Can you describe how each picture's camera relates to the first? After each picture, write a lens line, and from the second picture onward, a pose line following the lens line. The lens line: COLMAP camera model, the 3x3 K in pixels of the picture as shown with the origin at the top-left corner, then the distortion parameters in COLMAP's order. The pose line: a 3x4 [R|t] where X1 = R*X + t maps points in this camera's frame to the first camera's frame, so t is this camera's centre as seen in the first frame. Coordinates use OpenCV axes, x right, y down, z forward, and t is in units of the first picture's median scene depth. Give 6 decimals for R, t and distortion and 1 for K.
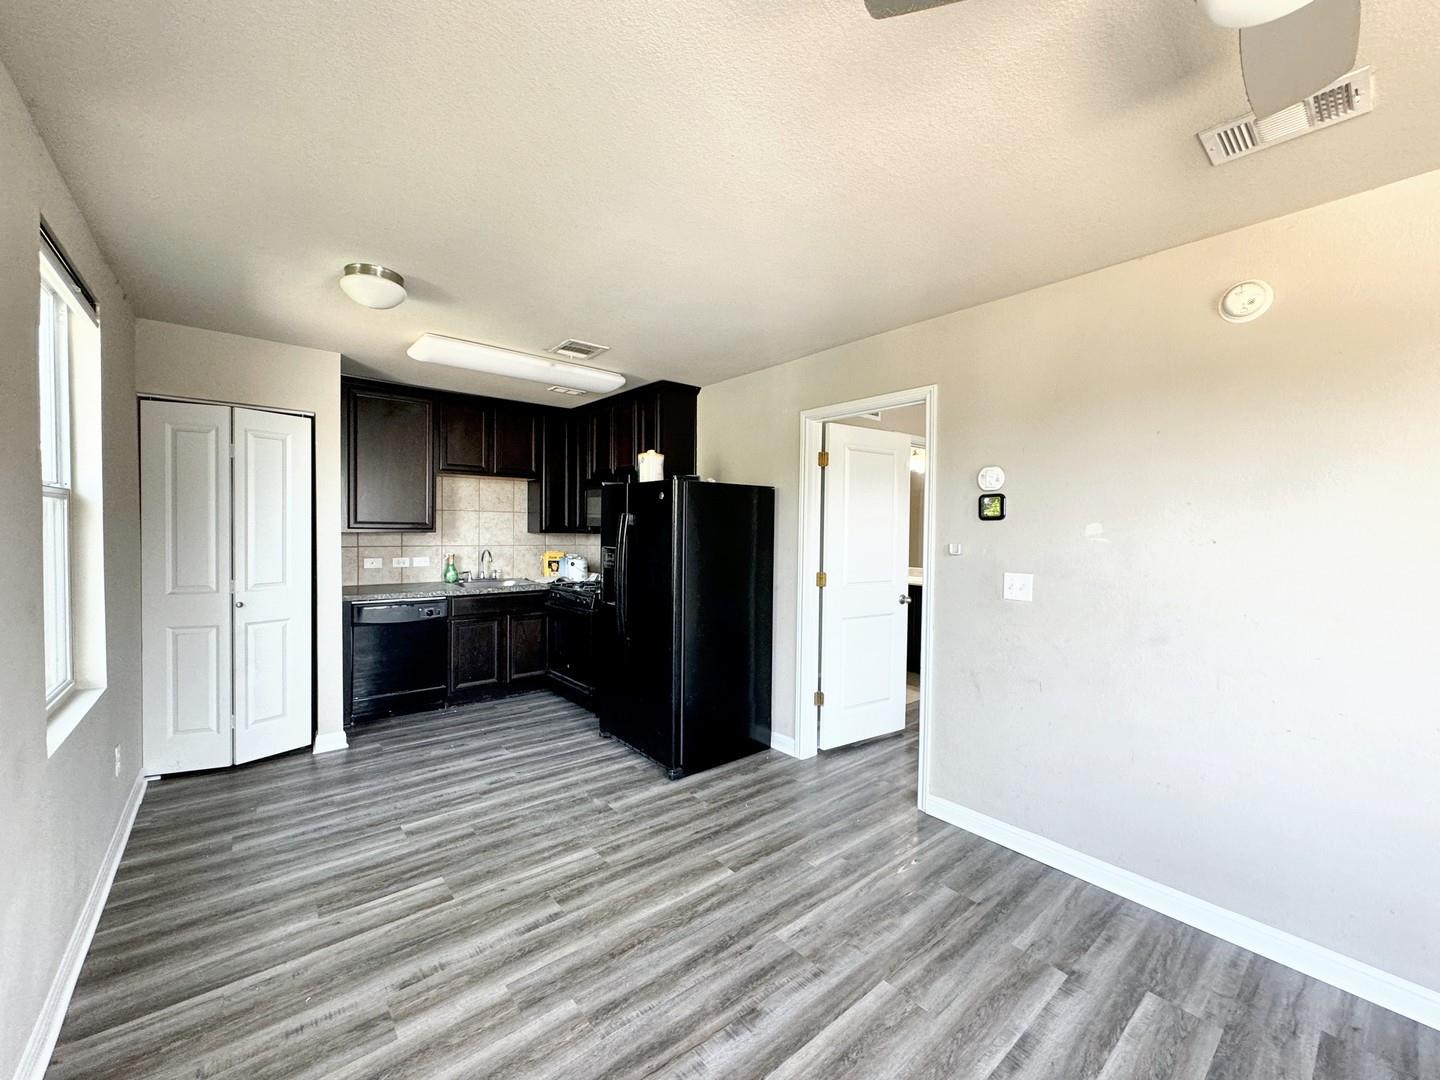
lens RADIAL K [[577.2, 0, 719.1], [0, 577.2, 541.6], [0, 0, 1]] dist [-0.004241, 0.001258]
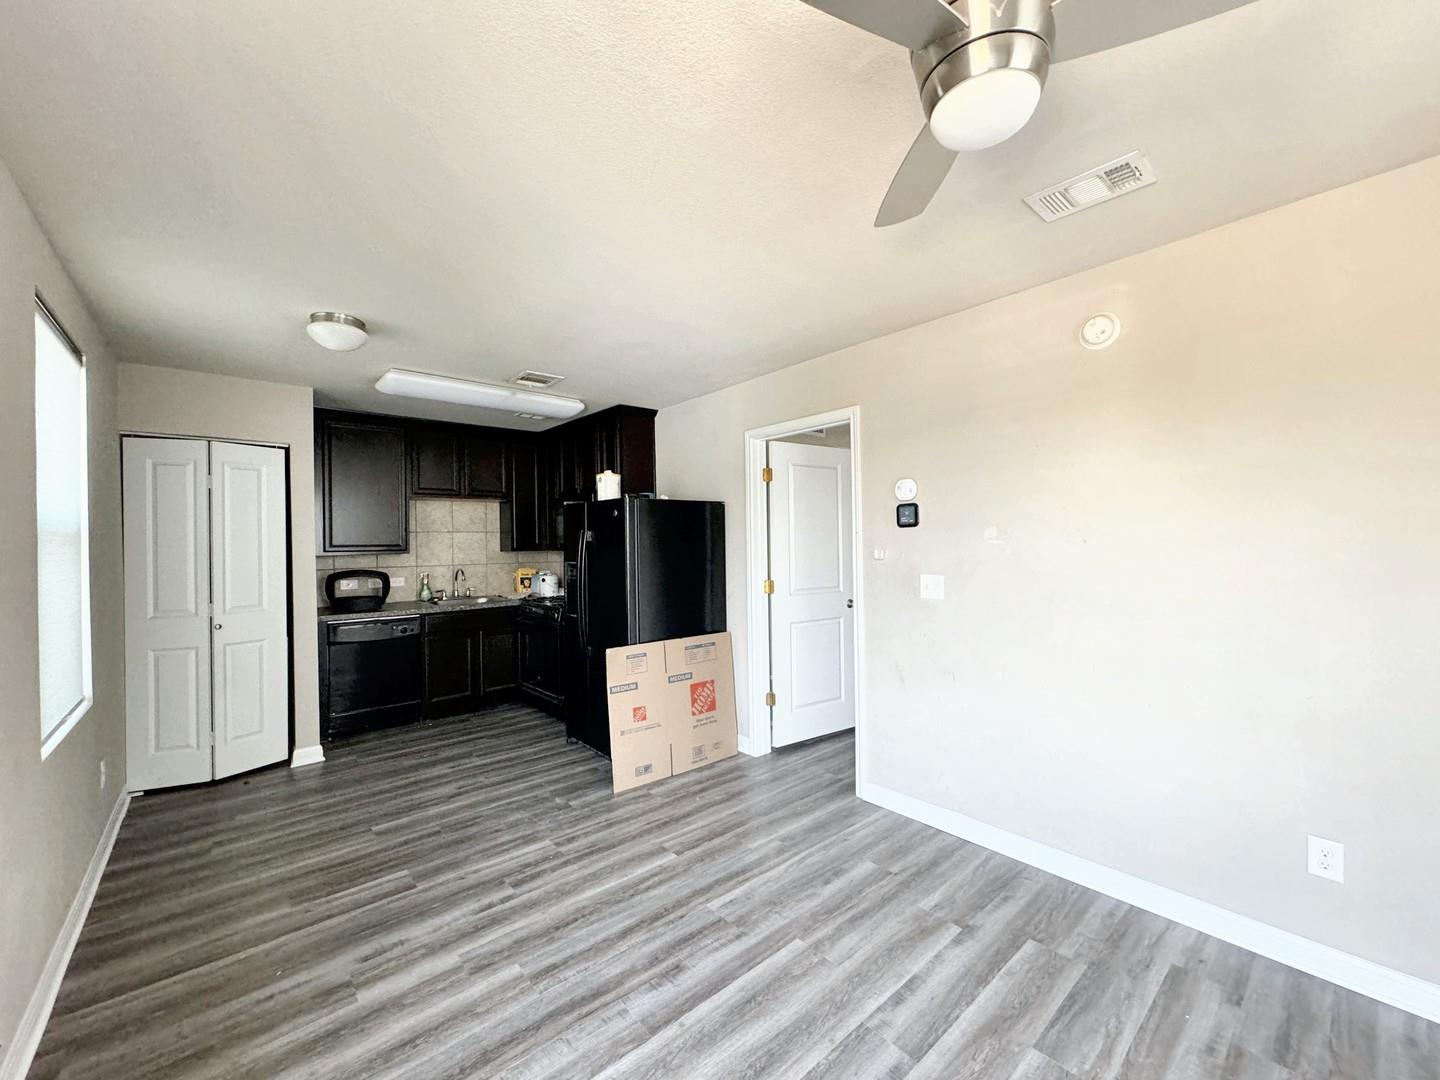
lens RADIAL K [[577.2, 0, 720.0], [0, 577.2, 541.5], [0, 0, 1]] dist [-0.004241, 0.001258]
pose [[0.999448, -0.028254, 0.017466, 0.107281], [0.028674, 0.999294, -0.024296, 0.007468], [-0.016767, 0.024783, 0.999552, -0.110542]]
